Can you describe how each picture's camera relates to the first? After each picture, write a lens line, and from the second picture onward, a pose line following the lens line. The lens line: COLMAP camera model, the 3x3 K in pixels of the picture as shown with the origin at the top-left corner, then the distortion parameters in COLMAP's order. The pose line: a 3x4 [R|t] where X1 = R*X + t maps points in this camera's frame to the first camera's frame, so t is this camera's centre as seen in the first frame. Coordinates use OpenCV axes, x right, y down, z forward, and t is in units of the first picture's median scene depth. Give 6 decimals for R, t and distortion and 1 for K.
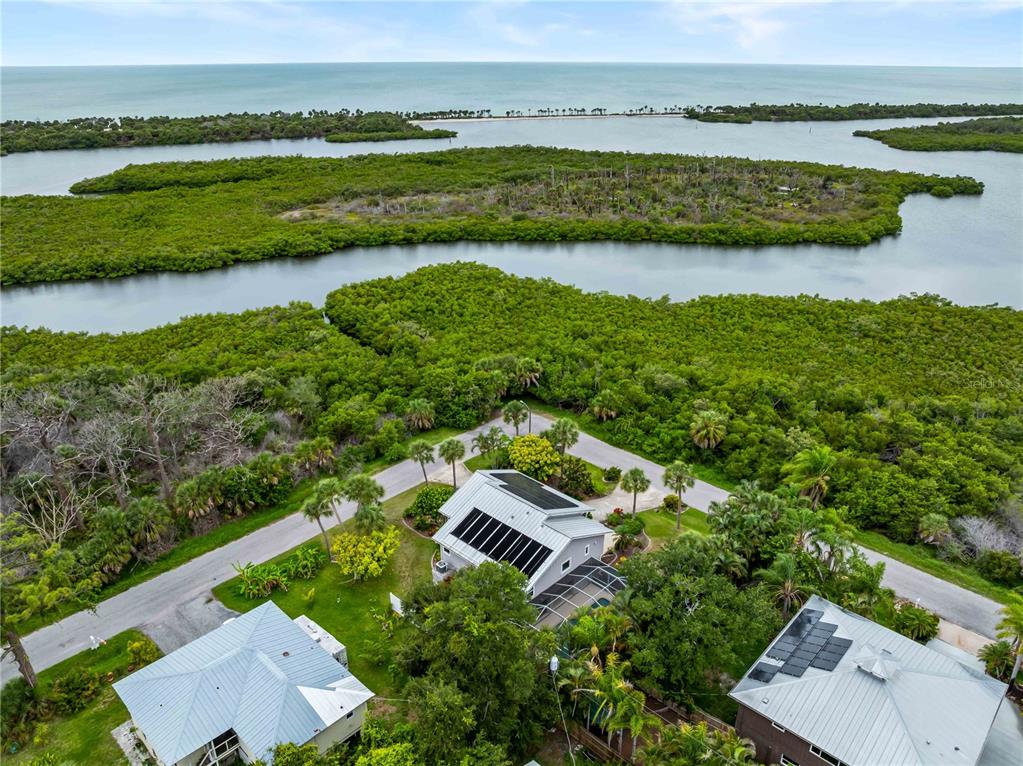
lens RADIAL K [[720.2, 0, 511.5], [0, 720.2, 383.0], [0, 0, 1]] dist [-0.040945, -0.003602]
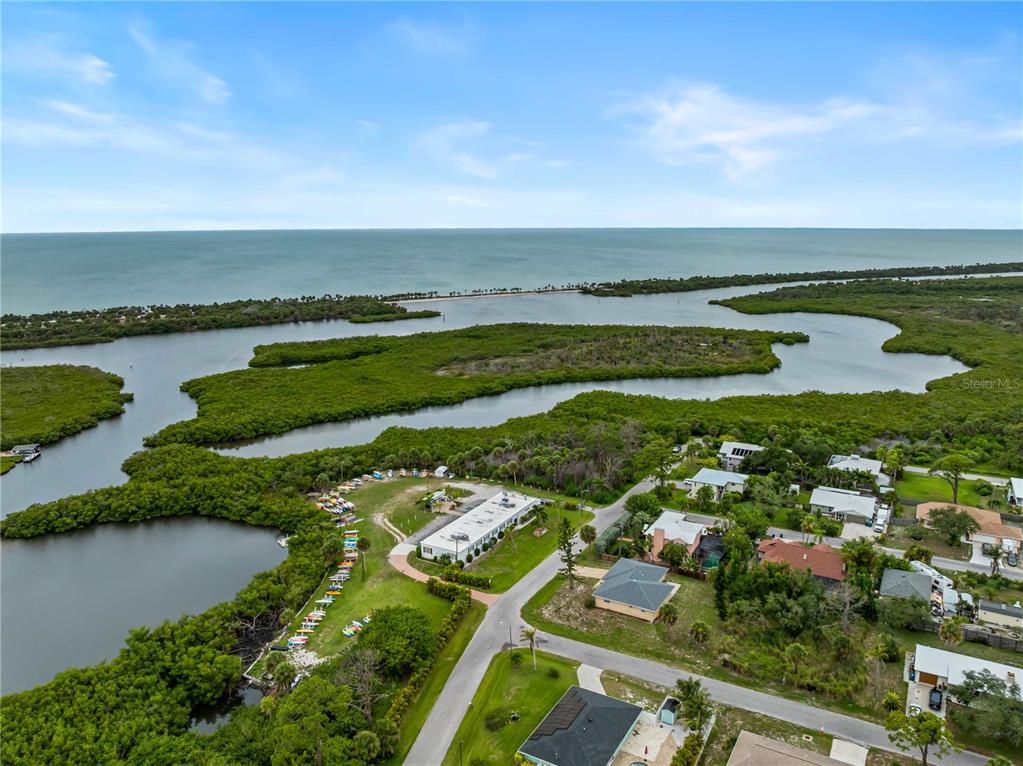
lens RADIAL K [[720.2, 0, 511.5], [0, 720.2, 383.0], [0, 0, 1]] dist [-0.040945, -0.003602]
pose [[0.973017, -0.053654, 0.224408, -0.299424], [0.099648, 0.974926, -0.198970, 0.073219], [-0.208105, 0.215963, 0.953966, -0.339771]]
